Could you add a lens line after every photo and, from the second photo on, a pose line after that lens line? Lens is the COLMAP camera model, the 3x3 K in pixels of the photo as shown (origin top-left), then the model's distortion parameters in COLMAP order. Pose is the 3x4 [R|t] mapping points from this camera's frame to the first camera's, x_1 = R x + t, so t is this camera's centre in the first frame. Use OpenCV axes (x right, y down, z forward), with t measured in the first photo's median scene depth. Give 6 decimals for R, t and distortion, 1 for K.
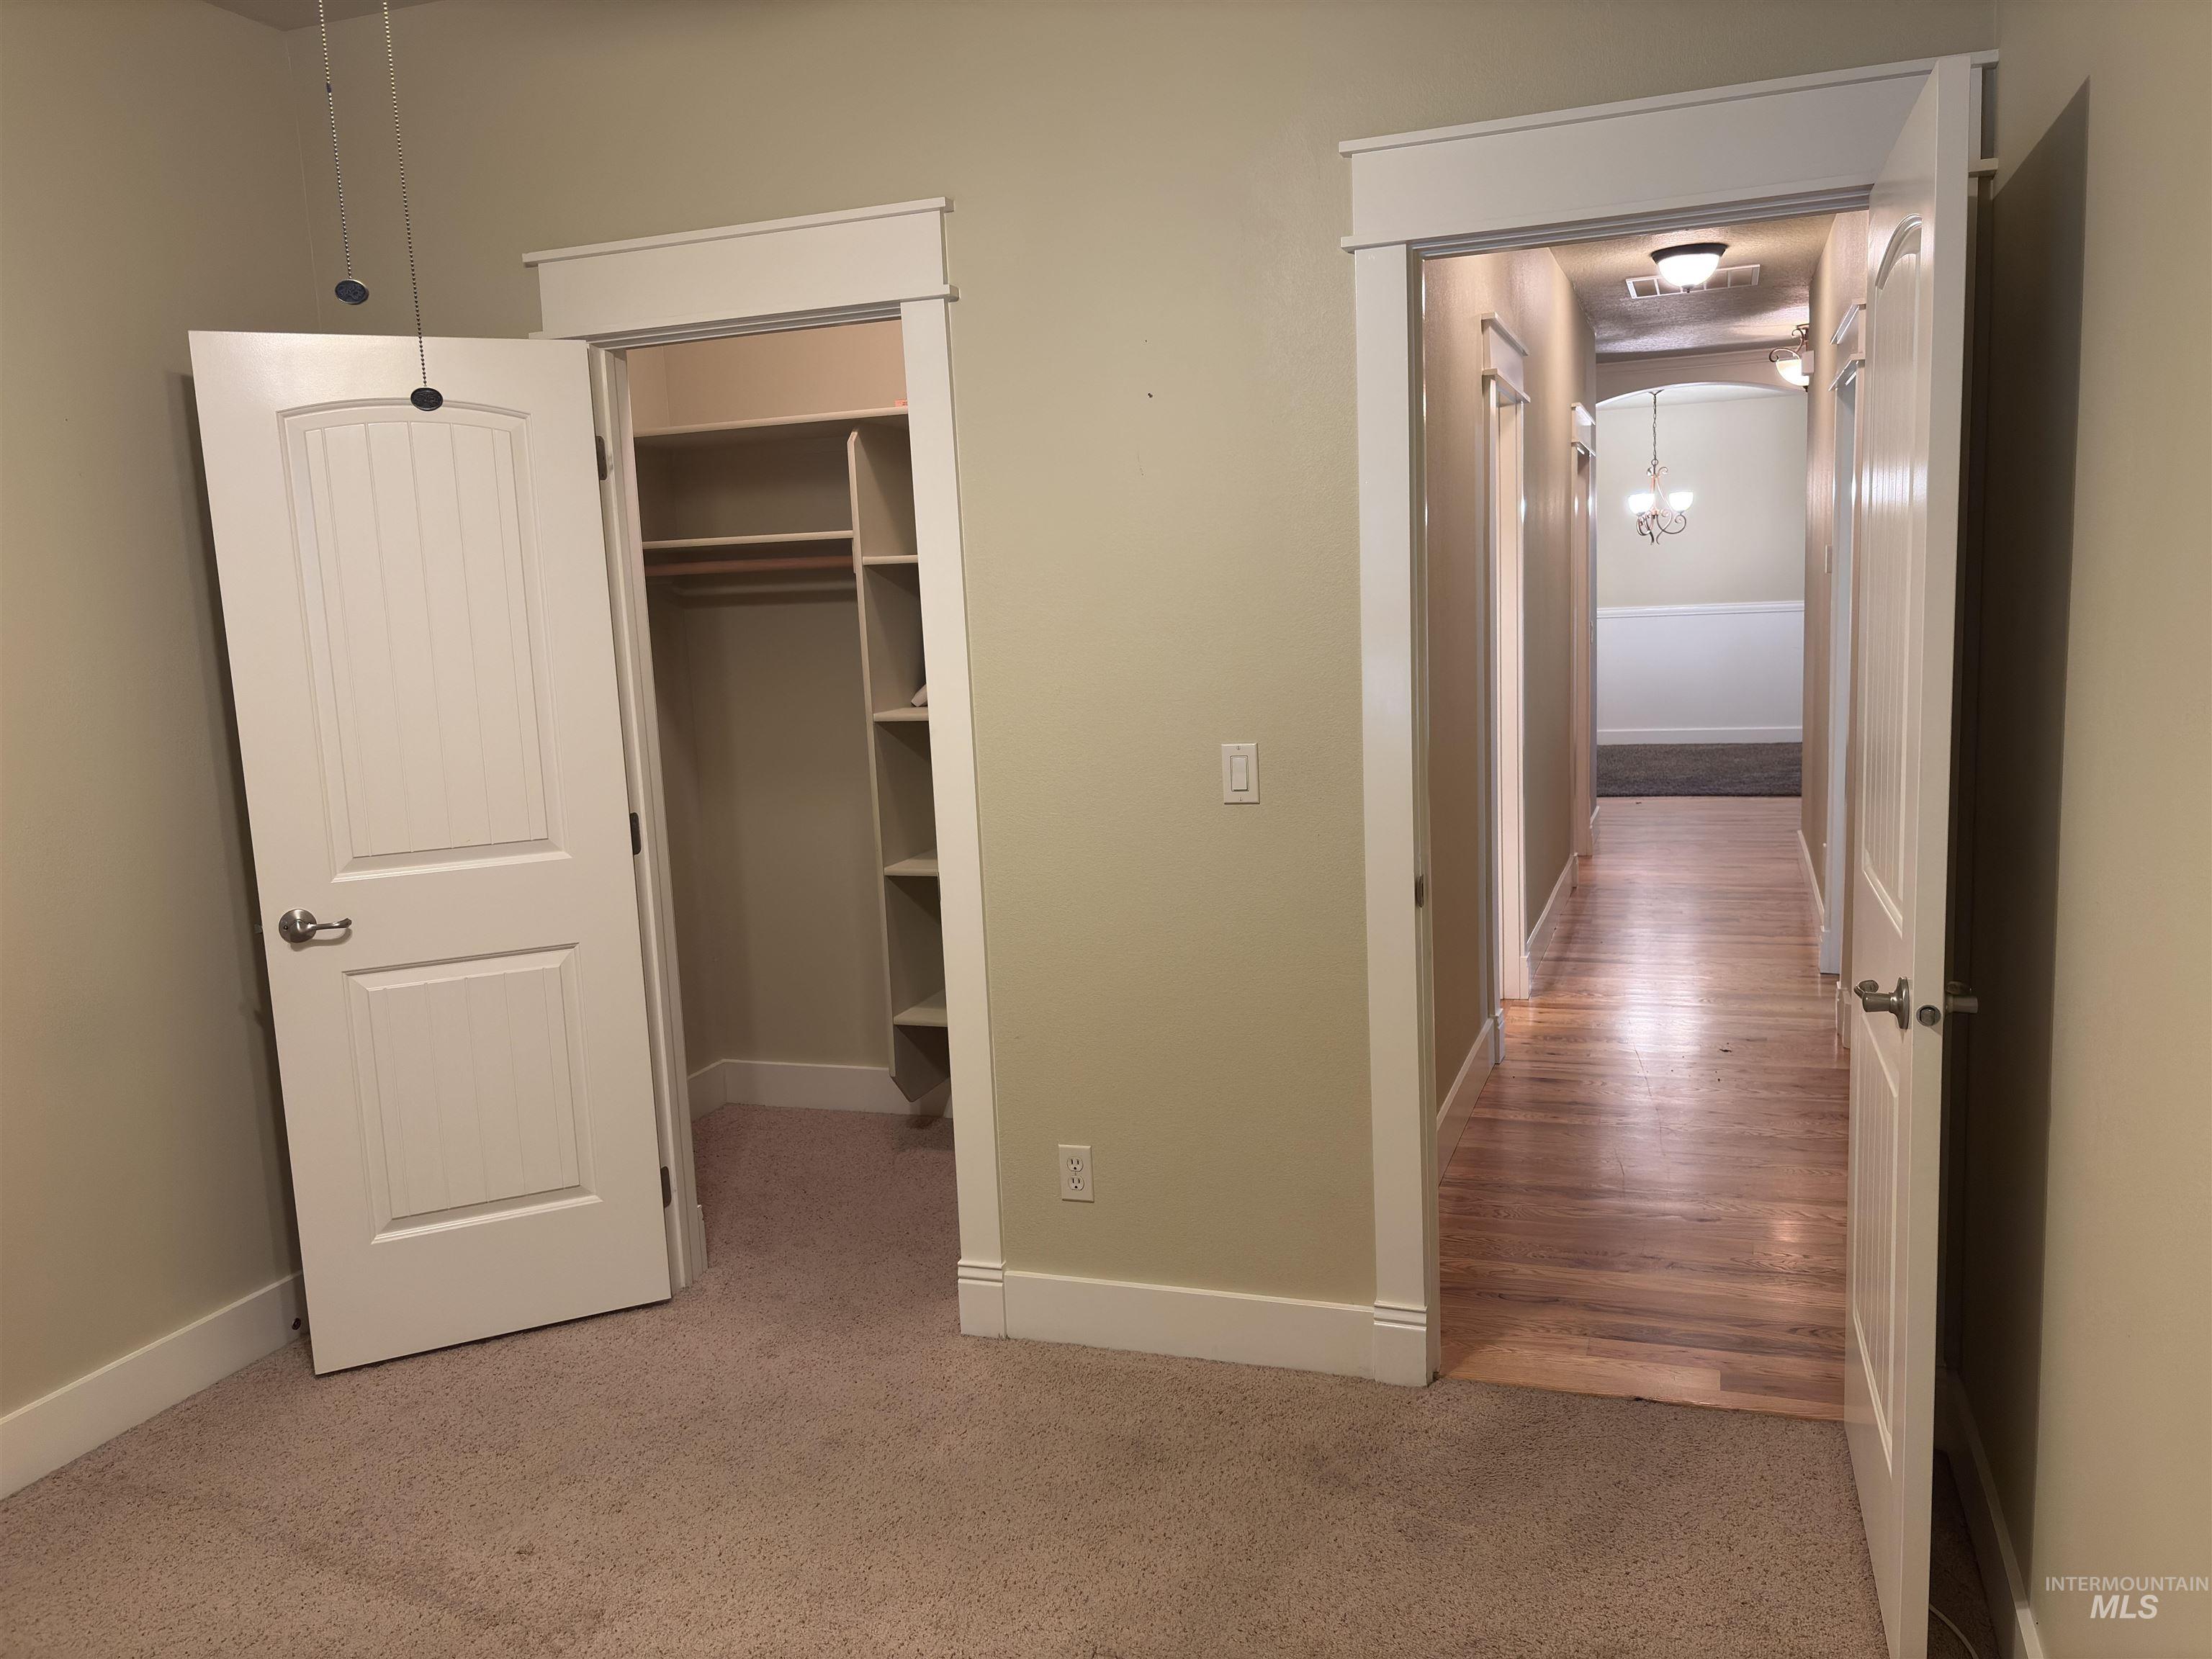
lens RADIAL K [[1668.6, 0, 1107.8], [0, 1668.6, 821.7], [0, 0, 1]] dist [0.027536, -0.038916]
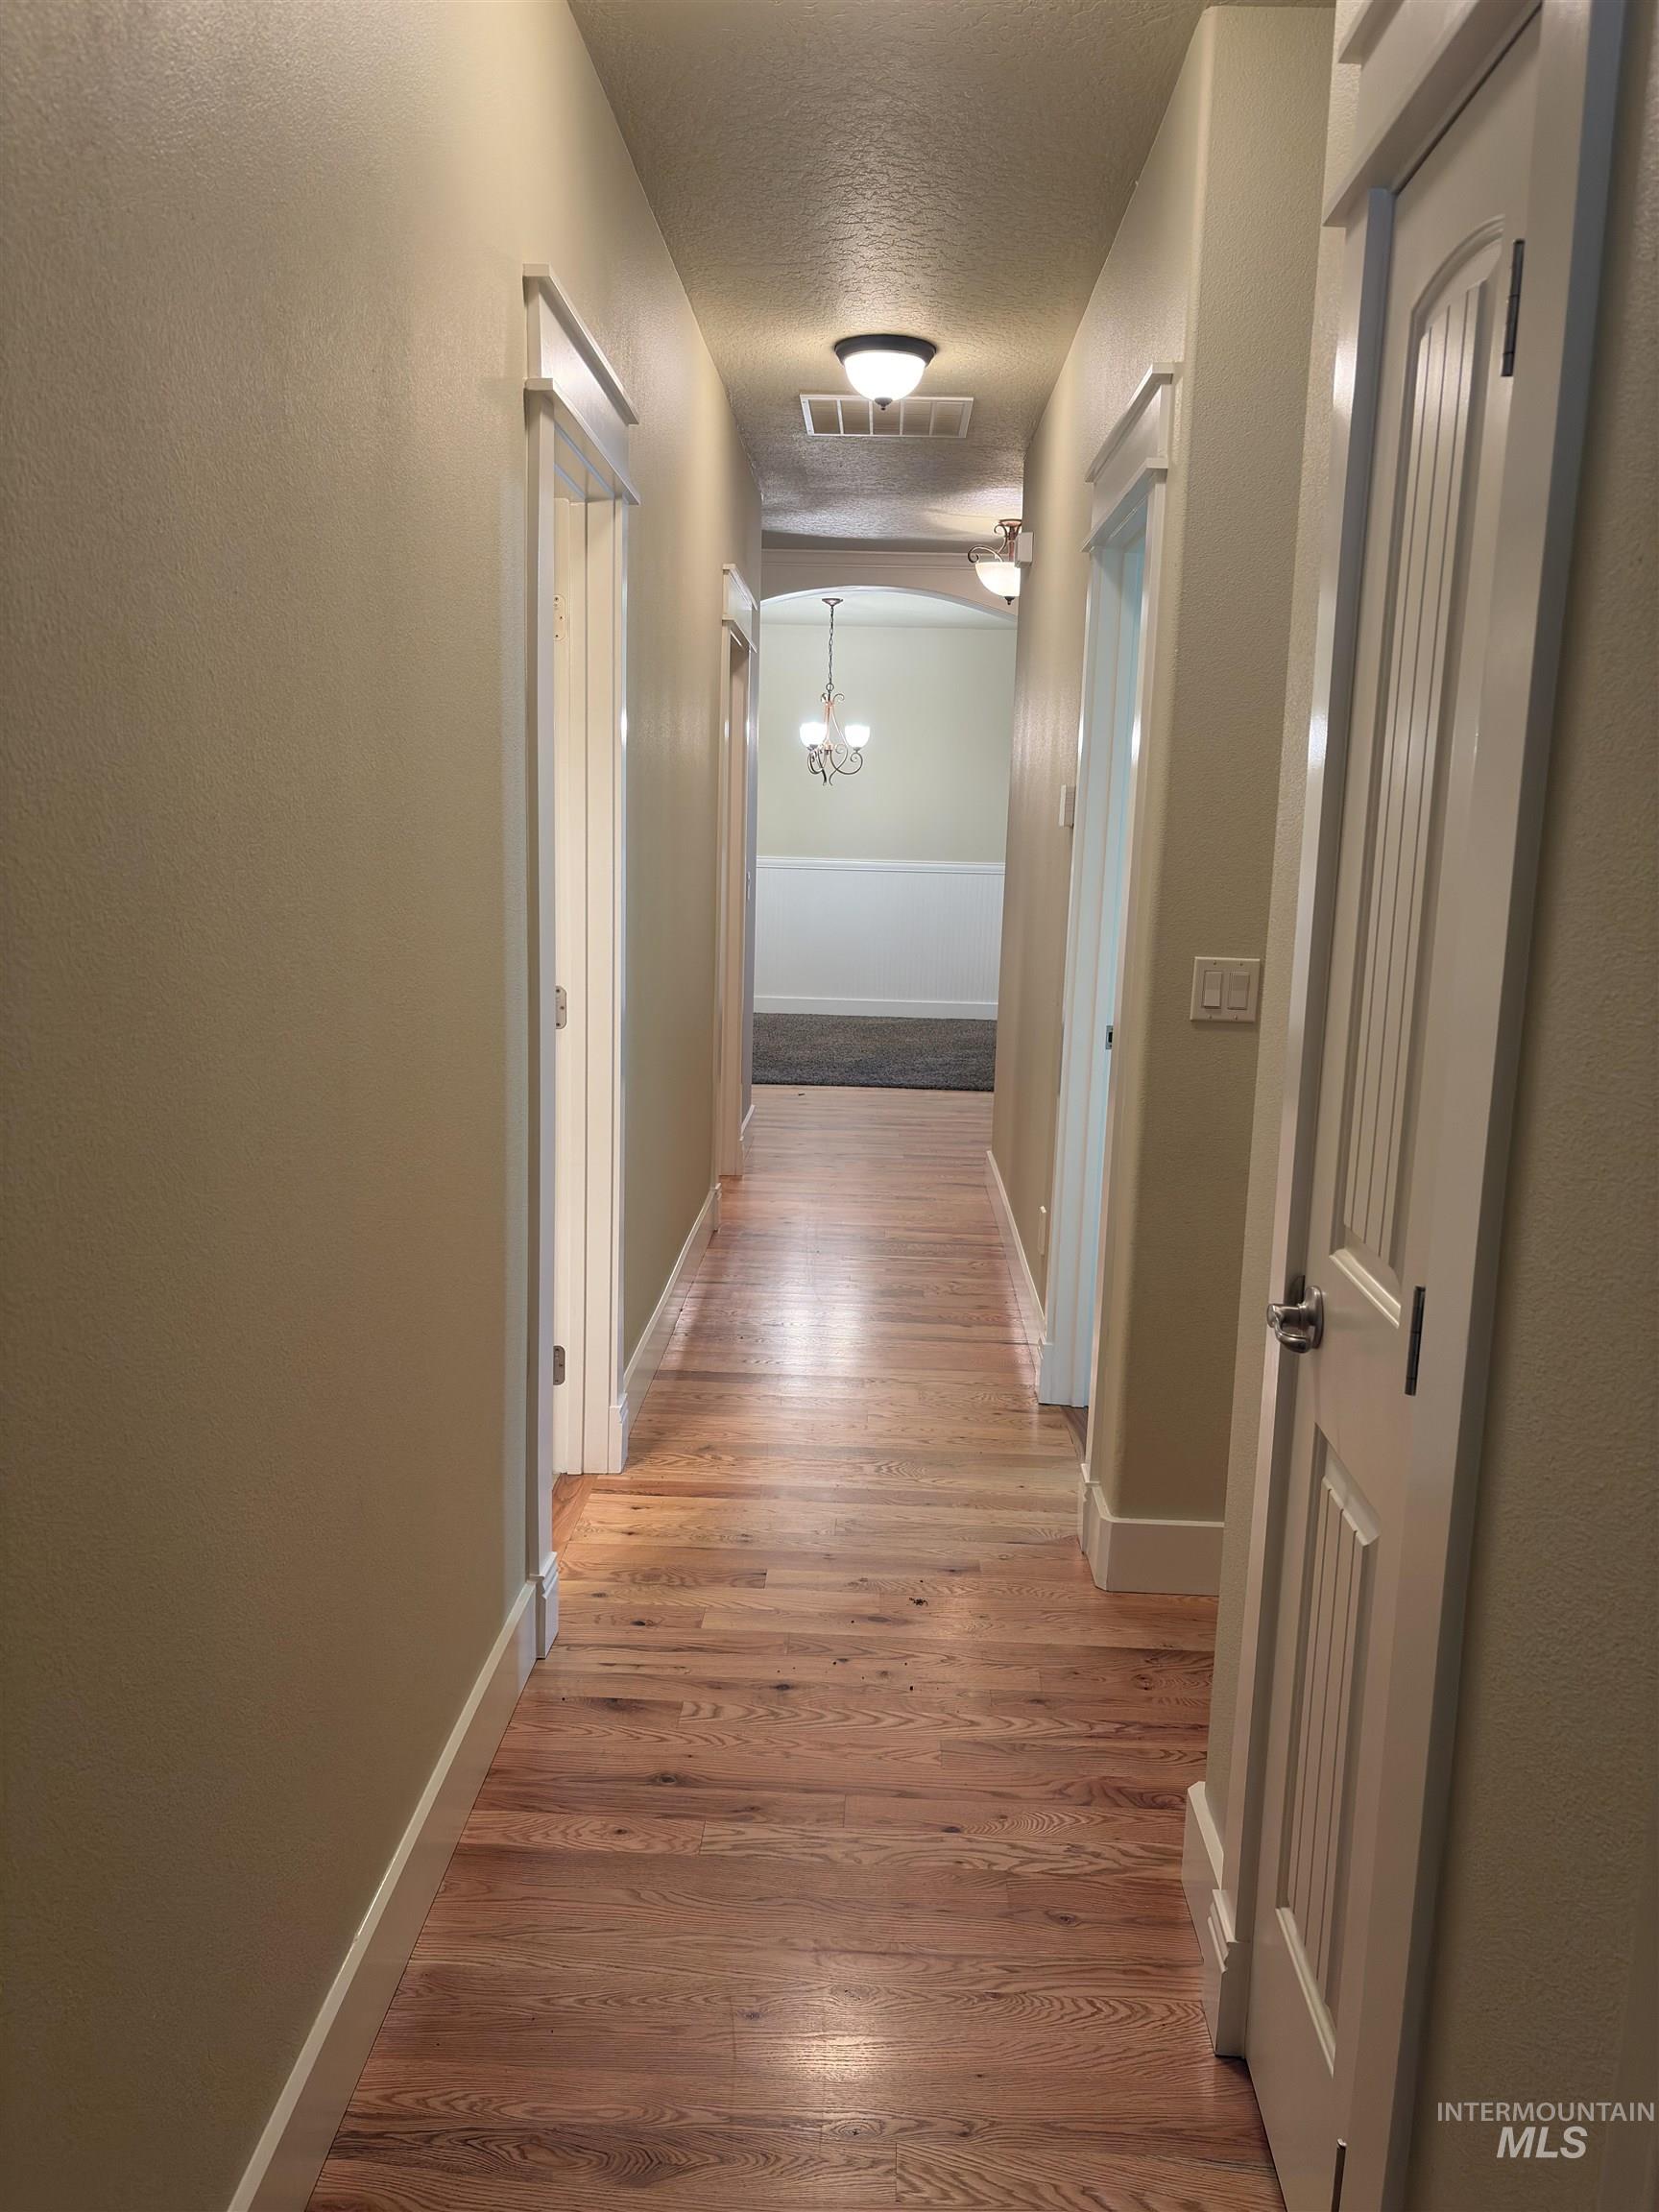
lens RADIAL K [[1668.6, 0, 825.7], [0, 1668.6, 1113.5], [0, 0, 1]] dist [0.027536, -0.038916]
pose [[0.948906, 0.015810, 0.315161, 0.083777], [-0.026615, 0.999195, 0.030012, -0.033238], [-0.314433, -0.036867, 0.948563, 0.258771]]
